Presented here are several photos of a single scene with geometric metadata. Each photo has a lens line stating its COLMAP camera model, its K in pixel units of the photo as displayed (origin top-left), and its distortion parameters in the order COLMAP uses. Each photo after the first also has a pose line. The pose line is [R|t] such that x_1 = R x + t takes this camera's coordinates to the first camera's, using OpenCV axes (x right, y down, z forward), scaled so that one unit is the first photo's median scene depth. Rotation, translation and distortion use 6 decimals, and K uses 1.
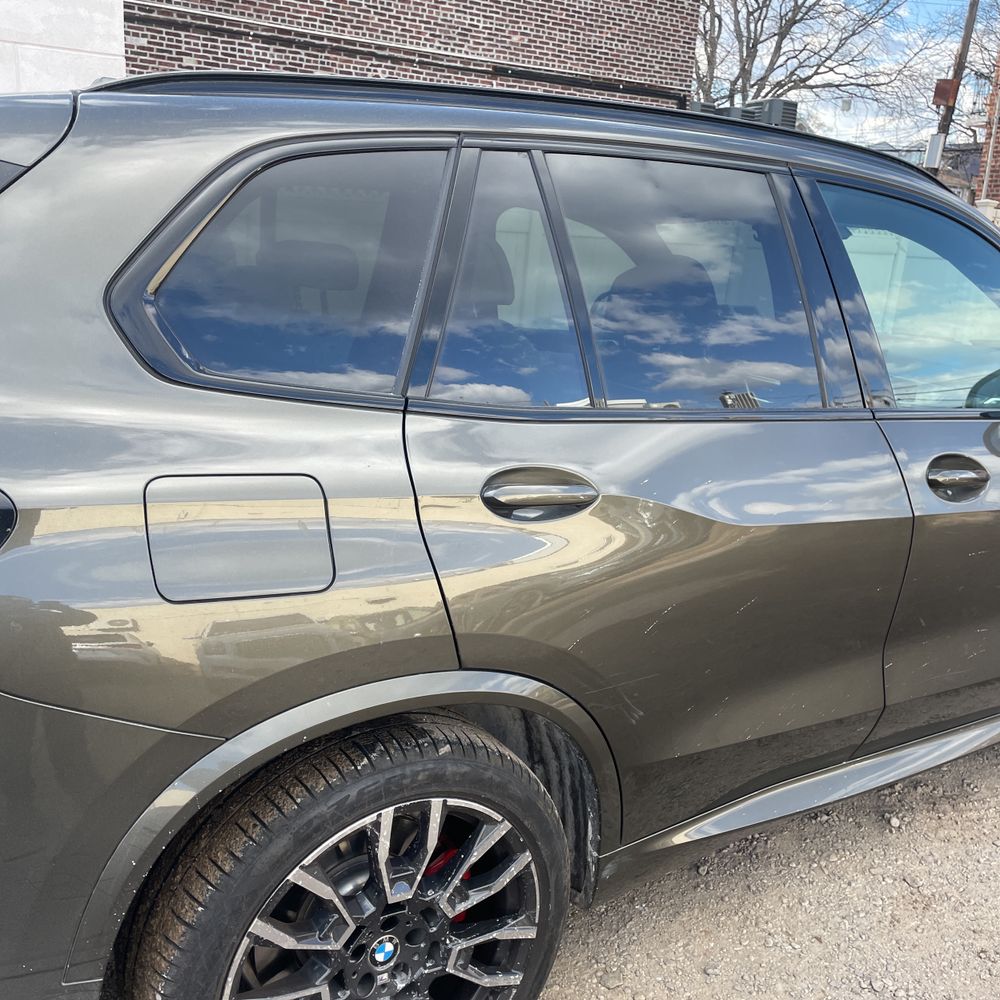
lens RADIAL K [[1000.2, 0, 490.2], [0, 1000.2, 499.2], [0, 0, 1]] dist [0.094760, -0.110980]
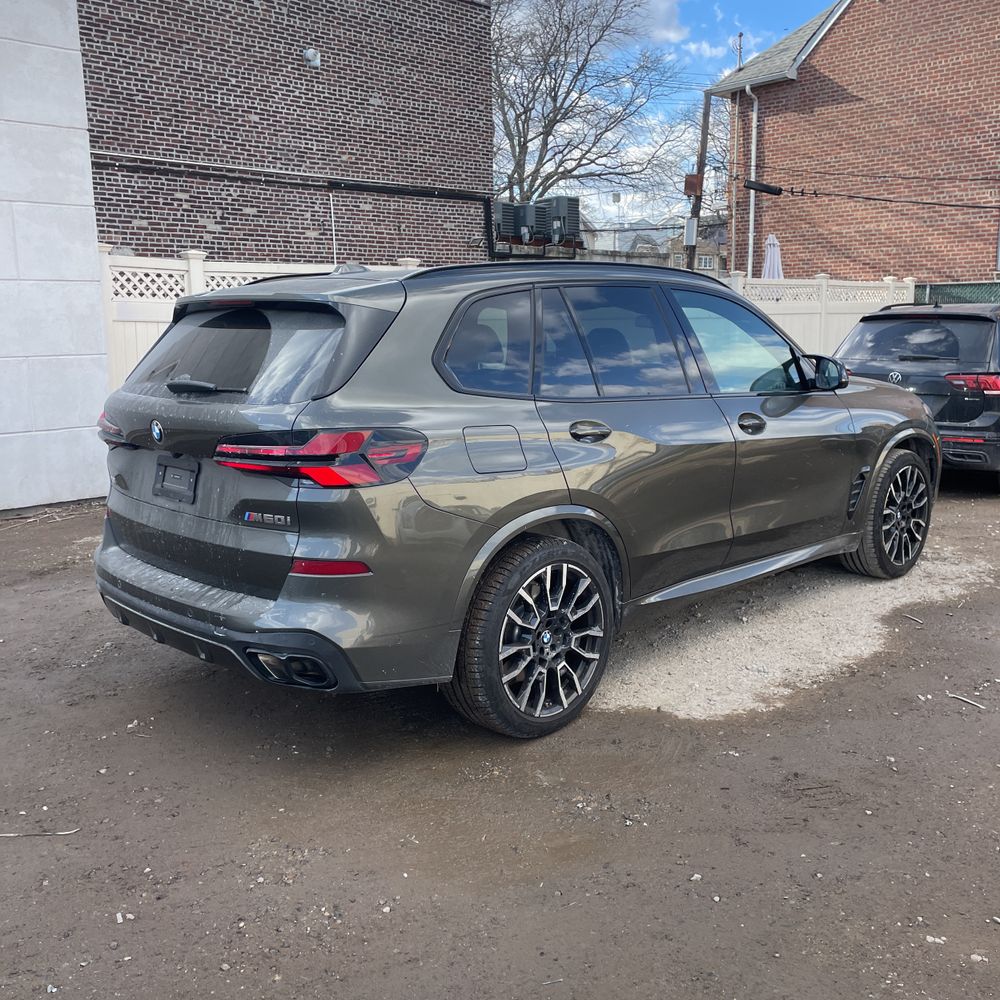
lens RADIAL K [[999.1, 0, 500.0], [0, 999.1, 500.0], [0, 0, 1]] dist [0.096995, -0.119005]
pose [[0.974986, -0.104762, 0.196029, -0.076540], [0.119171, 0.990861, -0.063186, 0.033630], [-0.187618, 0.084966, 0.978560, -0.149507]]
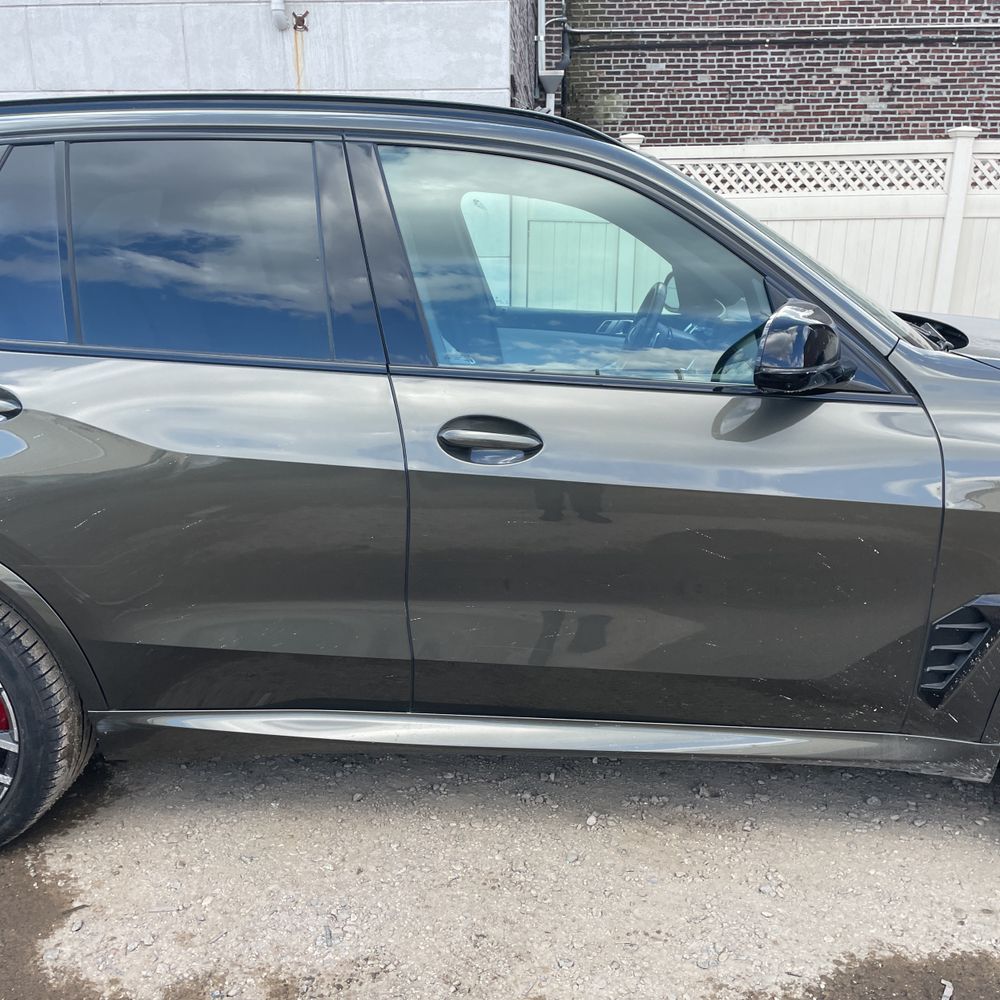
lens RADIAL K [[1000.8, 0, 507.5], [0, 1000.8, 517.9], [0, 0, 1]] dist [0.096953, -0.121550]
pose [[0.816694, 0.106198, -0.567215, 0.170161], [-0.104628, 0.993880, 0.035435, 0.002987], [0.567507, 0.030407, 0.822807, 0.036894]]
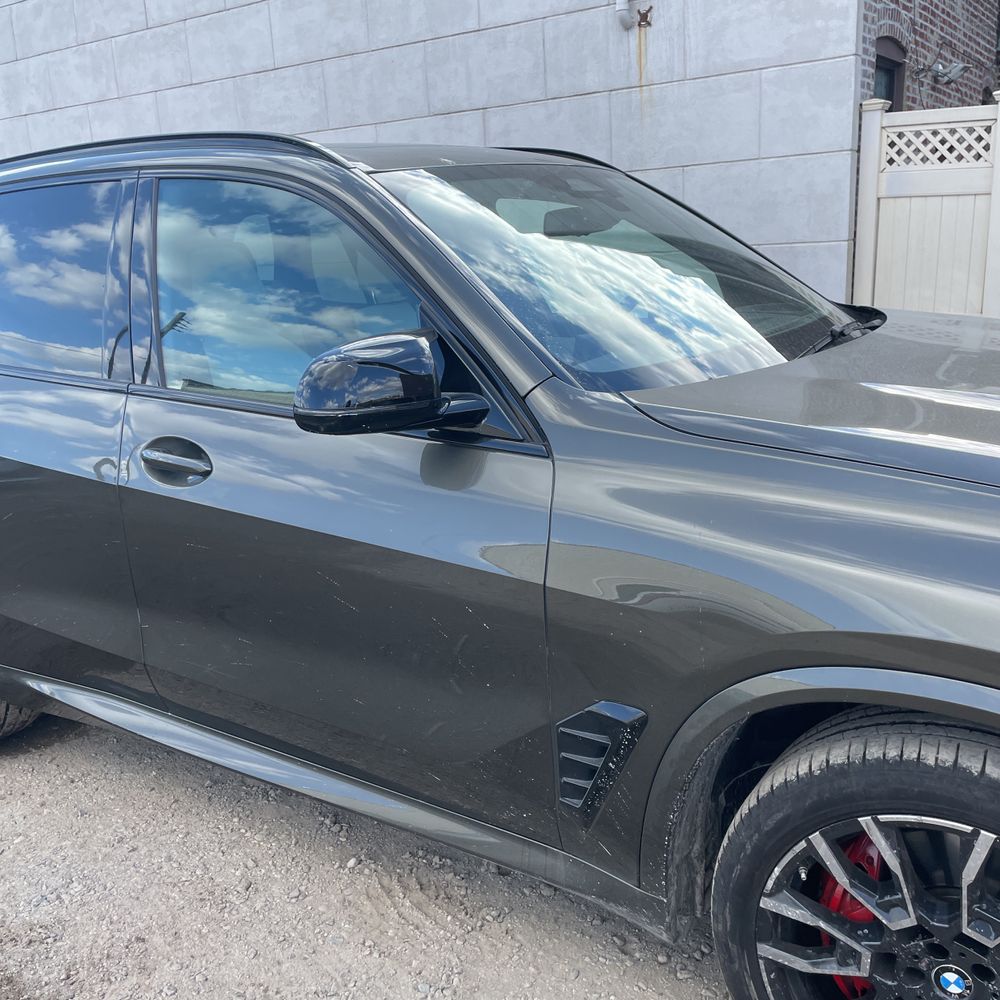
lens RADIAL K [[1001.9, 0, 500.3], [0, 1001.9, 494.6], [0, 0, 1]] dist [0.095549, -0.125109]
pose [[0.406533, 0.159235, -0.899653, 0.245877], [-0.159362, 0.981958, 0.101791, -0.023326], [0.899630, 0.101990, 0.424575, 0.143926]]
